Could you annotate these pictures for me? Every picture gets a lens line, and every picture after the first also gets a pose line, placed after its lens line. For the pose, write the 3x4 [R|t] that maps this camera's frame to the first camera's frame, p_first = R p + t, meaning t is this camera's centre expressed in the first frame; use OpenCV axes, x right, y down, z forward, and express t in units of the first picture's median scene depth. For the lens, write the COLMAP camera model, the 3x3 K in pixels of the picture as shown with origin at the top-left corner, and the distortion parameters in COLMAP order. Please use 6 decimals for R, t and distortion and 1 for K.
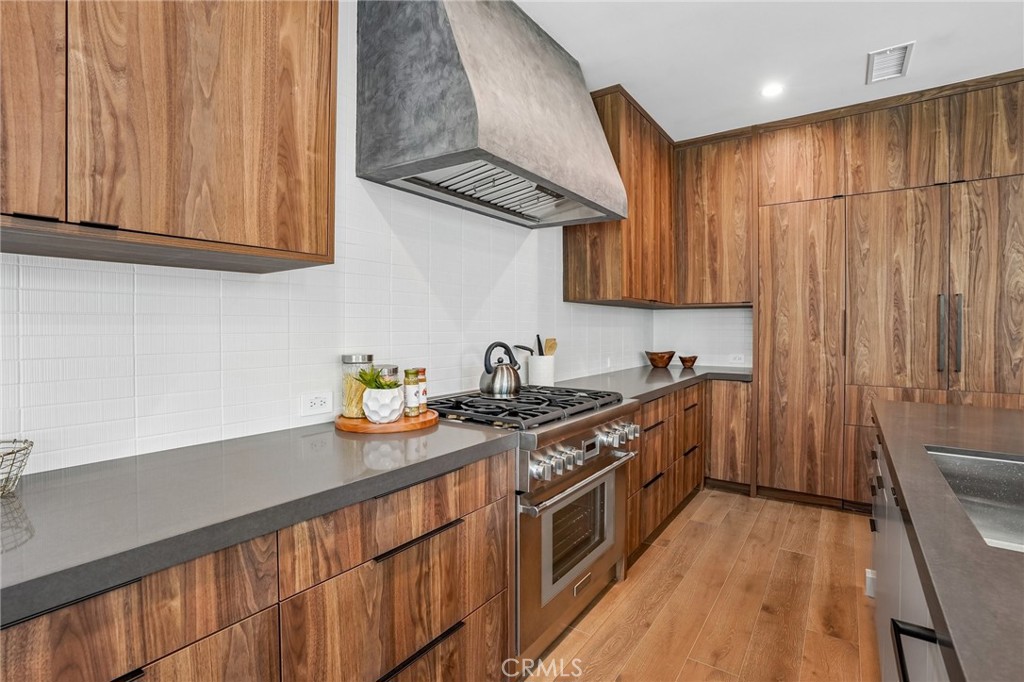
lens RADIAL K [[480.8, 0, 511.1], [0, 480.8, 331.6], [0, 0, 1]] dist [-0.074482, 0.028787]
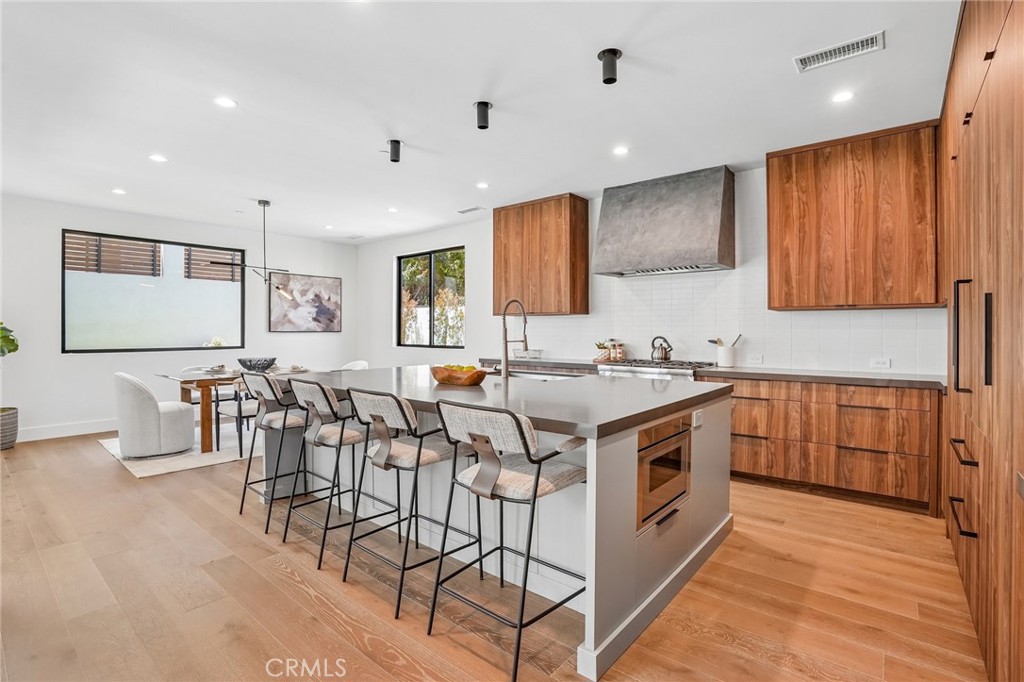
lens RADIAL K [[480.8, 0, 511.1], [0, 480.8, 331.6], [0, 0, 1]] dist [-0.074482, 0.028787]
pose [[-0.074565, 0.002171, -0.997214, 1.706461], [-0.010650, 0.999939, 0.002973, 0.001025], [0.997159, 0.010842, -0.074537, 0.372561]]
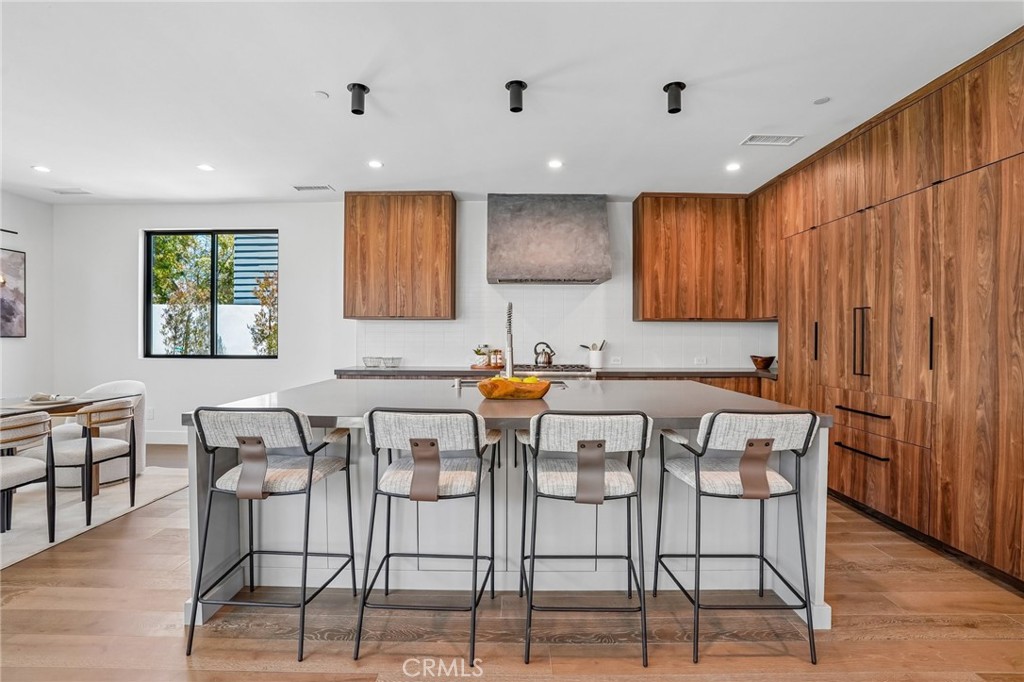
lens RADIAL K [[480.1, 0, 512.9], [0, 480.1, 337.9], [0, 0, 1]] dist [-0.075620, 0.030618]
pose [[0.575377, 0.004455, -0.817876, 1.403110], [-0.011933, 0.999924, -0.002948, 0.007720], [0.817801, 0.011456, 0.575387, -0.365989]]
